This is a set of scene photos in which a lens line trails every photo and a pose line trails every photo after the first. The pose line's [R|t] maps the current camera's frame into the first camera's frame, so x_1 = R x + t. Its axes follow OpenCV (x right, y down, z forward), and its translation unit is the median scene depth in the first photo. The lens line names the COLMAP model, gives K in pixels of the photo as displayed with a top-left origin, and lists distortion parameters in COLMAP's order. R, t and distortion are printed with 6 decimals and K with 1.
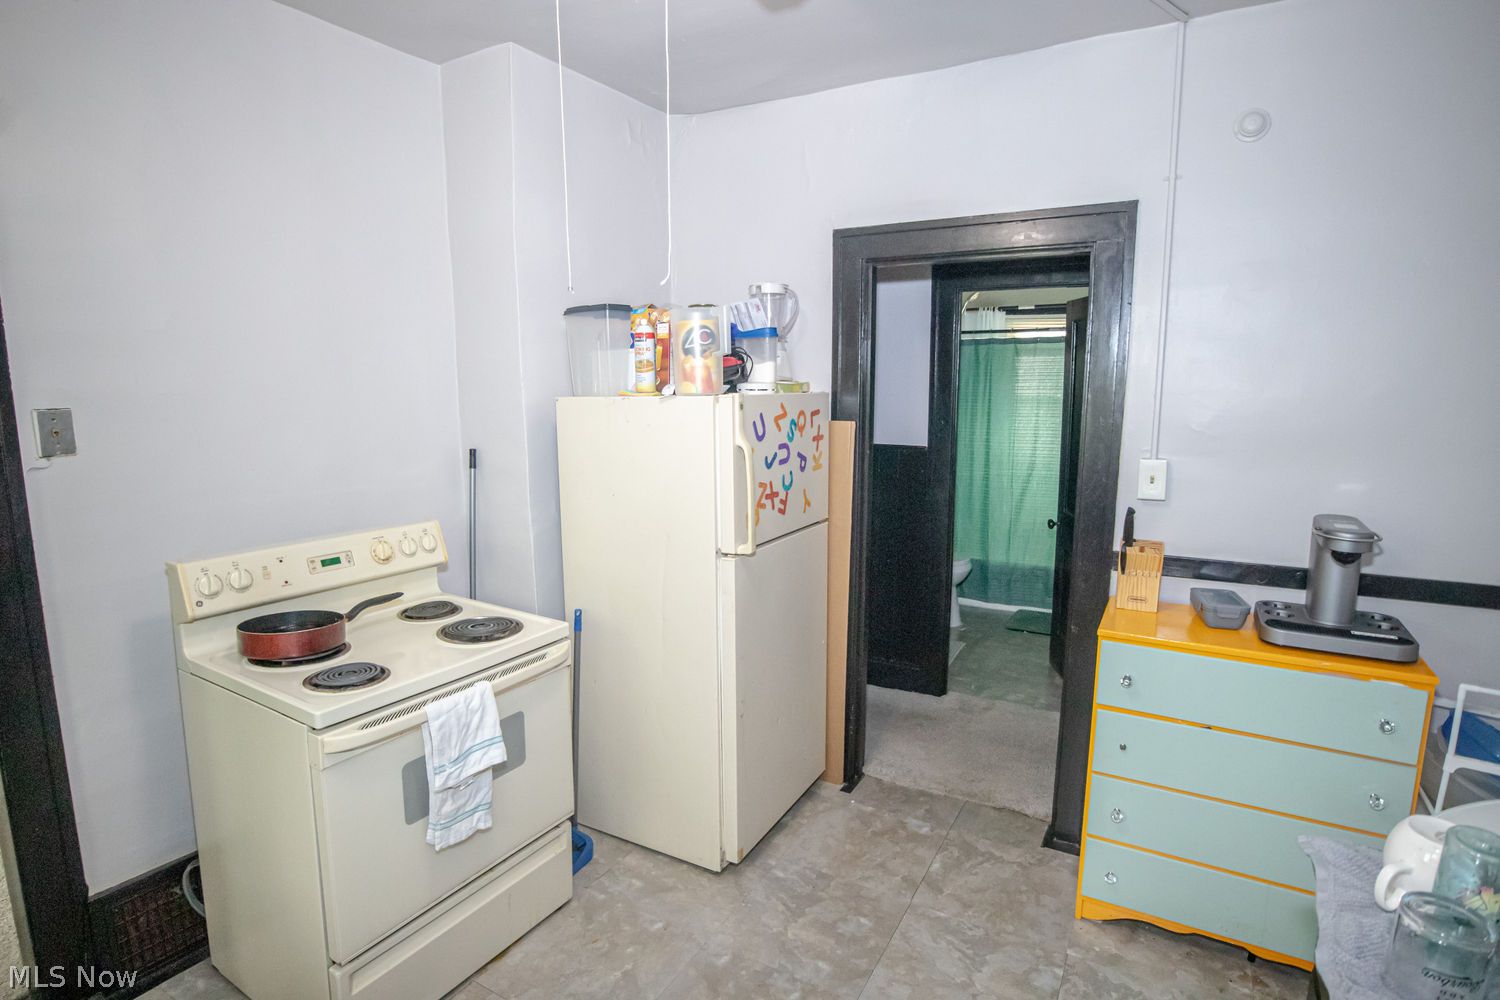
lens RADIAL K [[779.6, 0, 739.9], [0, 779.6, 500.9], [0, 0, 1]] dist [-0.047249, 0.021156]
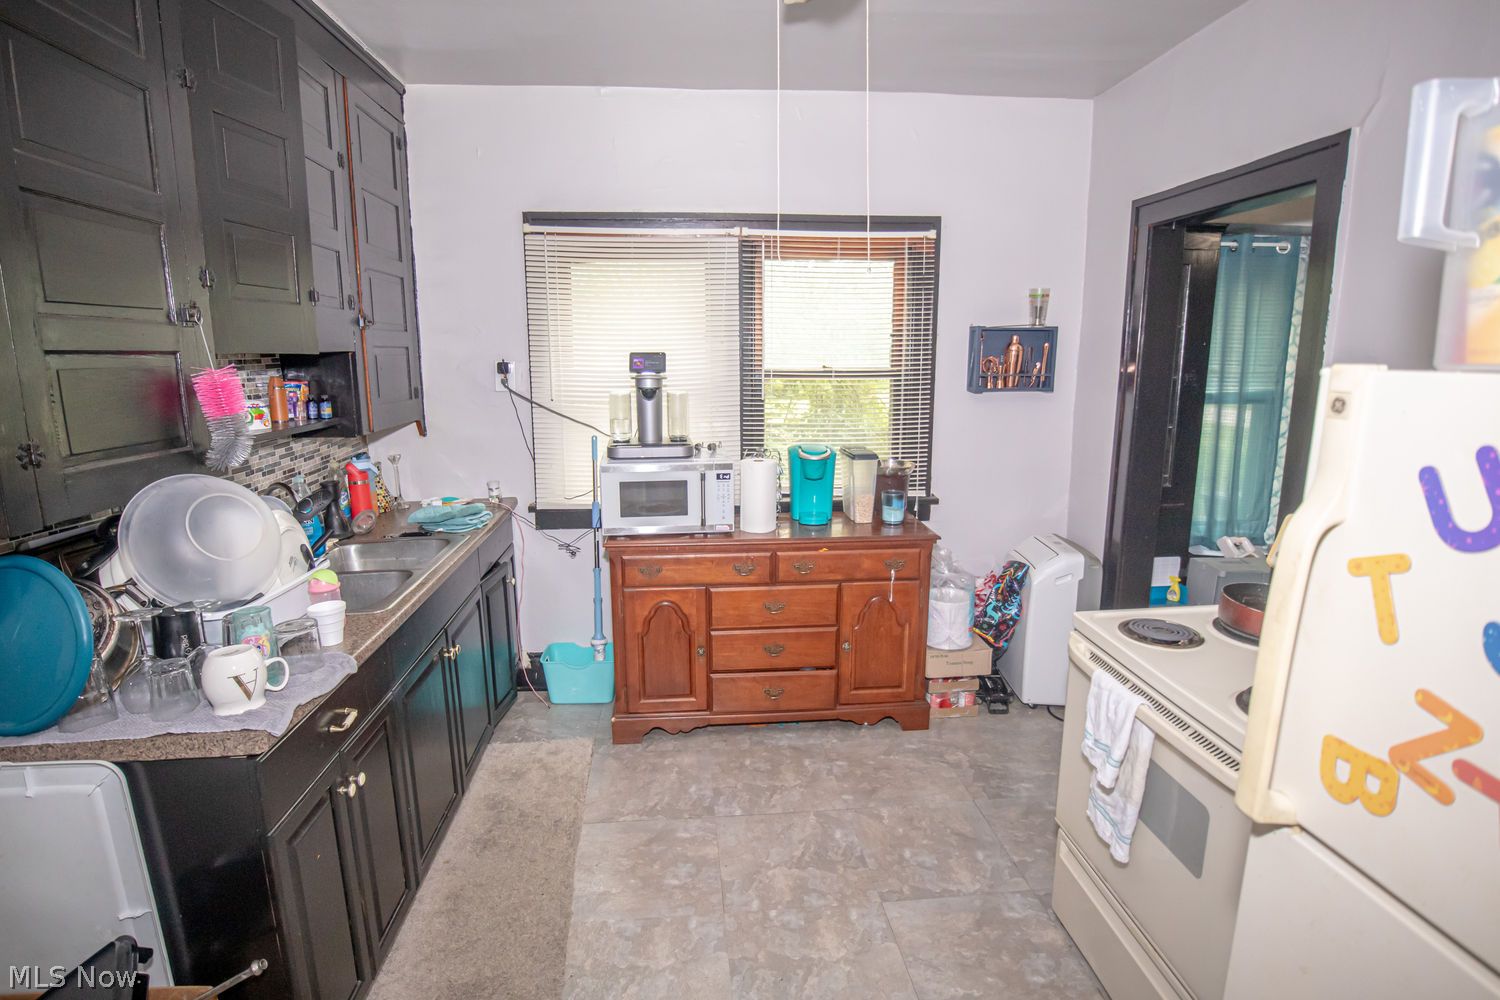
lens RADIAL K [[779.6, 0, 739.9], [0, 779.6, 500.9], [0, 0, 1]] dist [-0.047249, 0.021156]
pose [[-0.826142, 0.109020, -0.552814, 0.390647], [-0.081493, 0.947670, 0.308674, -0.160276], [0.557538, 0.300059, -0.774026, 1.110715]]
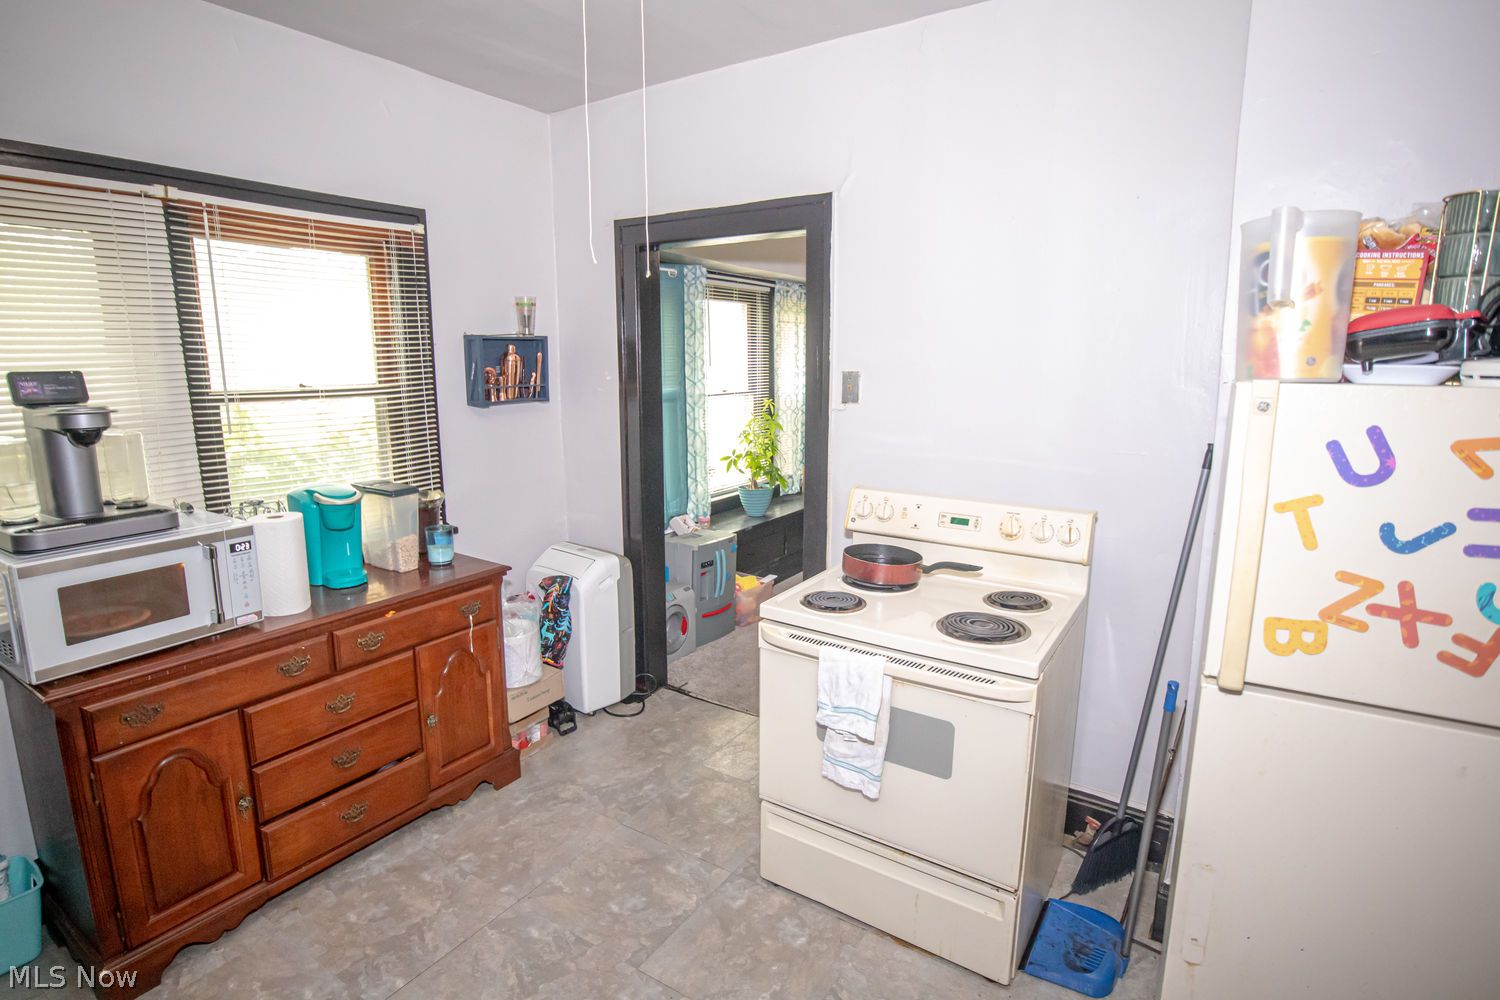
lens RADIAL K [[779.6, 0, 739.9], [0, 779.6, 500.9], [0, 0, 1]] dist [-0.047249, 0.021156]
pose [[-0.053240, 0.184510, -0.981388, 0.518963], [-0.148573, 0.970379, 0.190501, -0.104644], [0.987467, 0.155950, -0.024250, 0.677381]]
